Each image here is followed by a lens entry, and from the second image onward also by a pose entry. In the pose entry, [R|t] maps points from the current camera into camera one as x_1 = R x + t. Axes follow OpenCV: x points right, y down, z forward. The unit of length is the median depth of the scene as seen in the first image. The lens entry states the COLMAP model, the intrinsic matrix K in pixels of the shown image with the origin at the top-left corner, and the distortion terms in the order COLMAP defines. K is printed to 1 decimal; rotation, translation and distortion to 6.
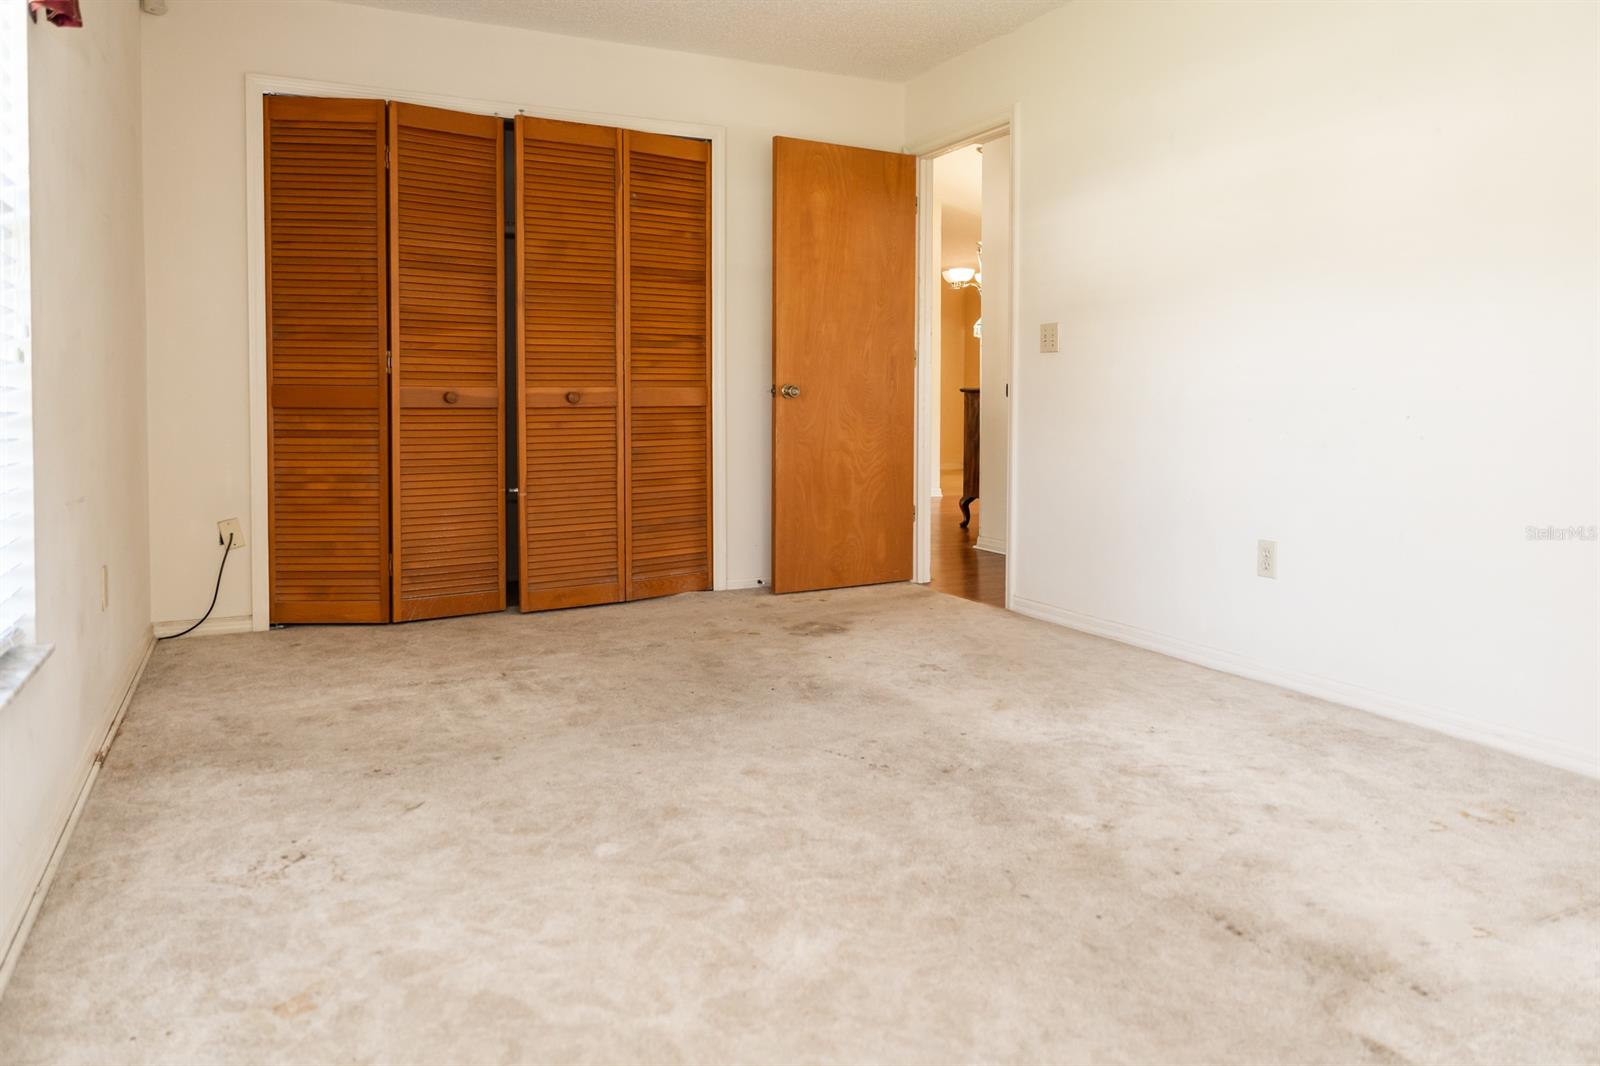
lens RADIAL K [[1127.9, 0, 789.6], [0, 1127.9, 524.3], [0, 0, 1]] dist [0.000720, -0.014054]
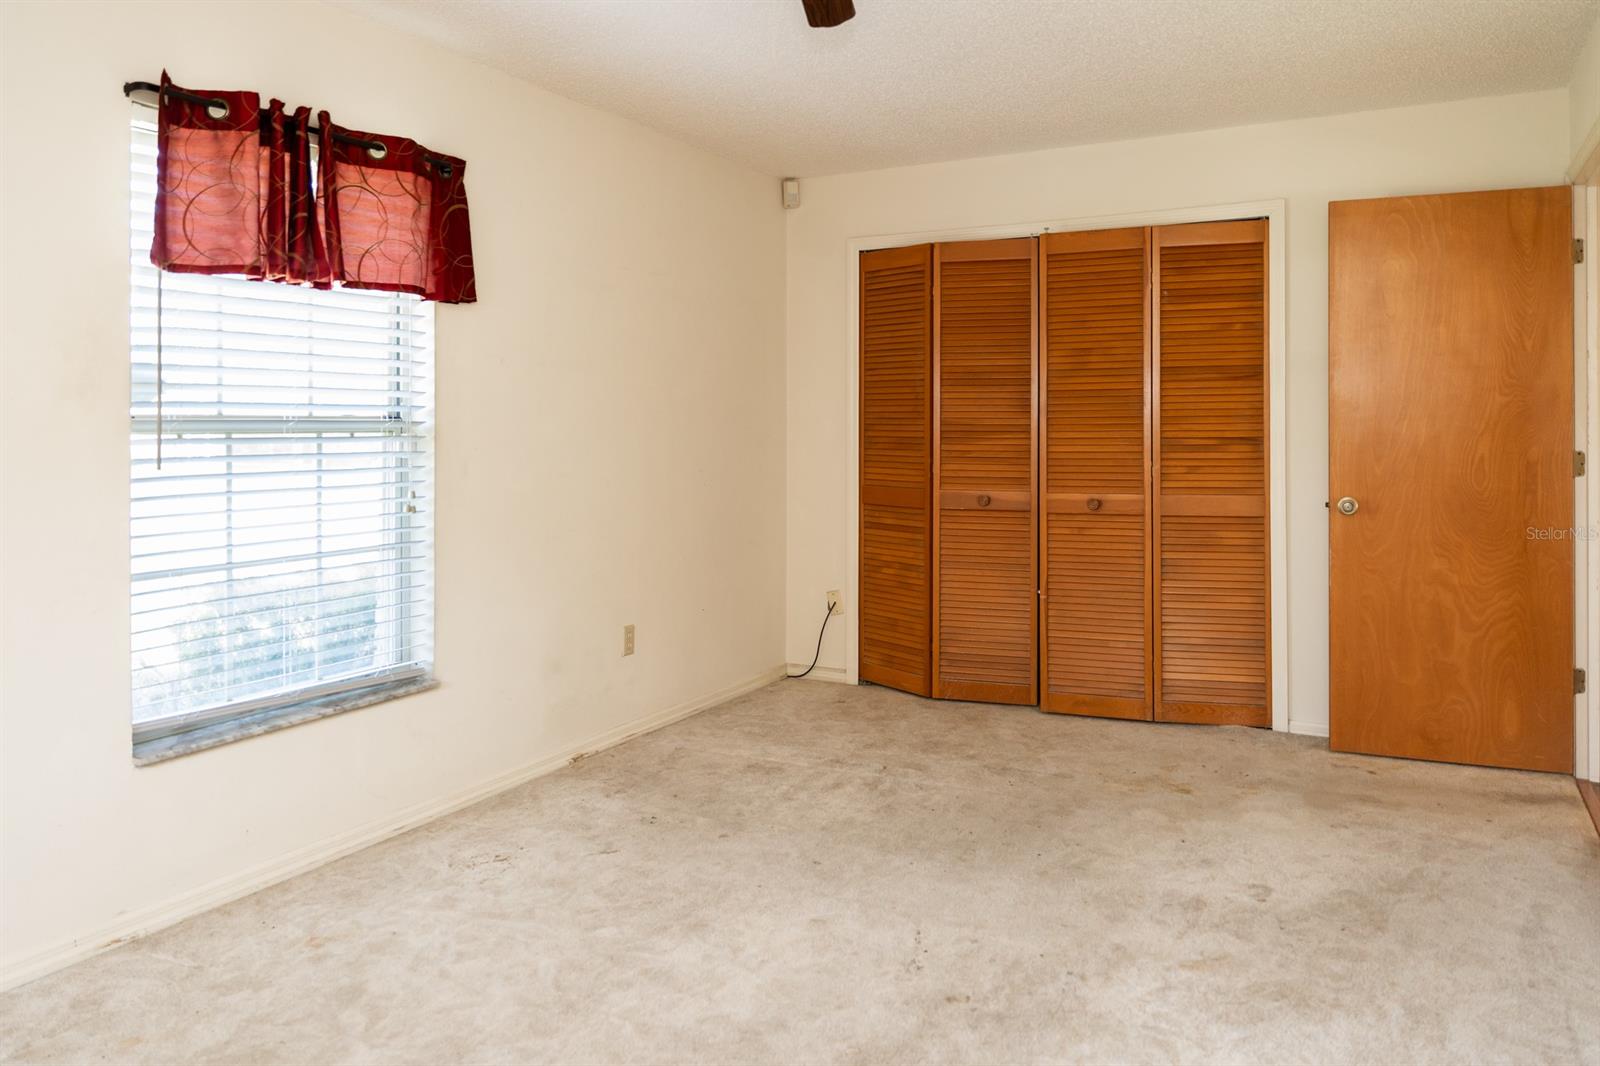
lens RADIAL K [[1127.9, 0, 799.2], [0, 1127.9, 502.0], [0, 0, 1]] dist [0.000720, -0.014054]
pose [[0.578295, 0.051132, -0.814224, 0.463089], [-0.084058, 0.996457, 0.002874, -0.096423], [0.811486, 0.066780, 0.580544, 0.222453]]
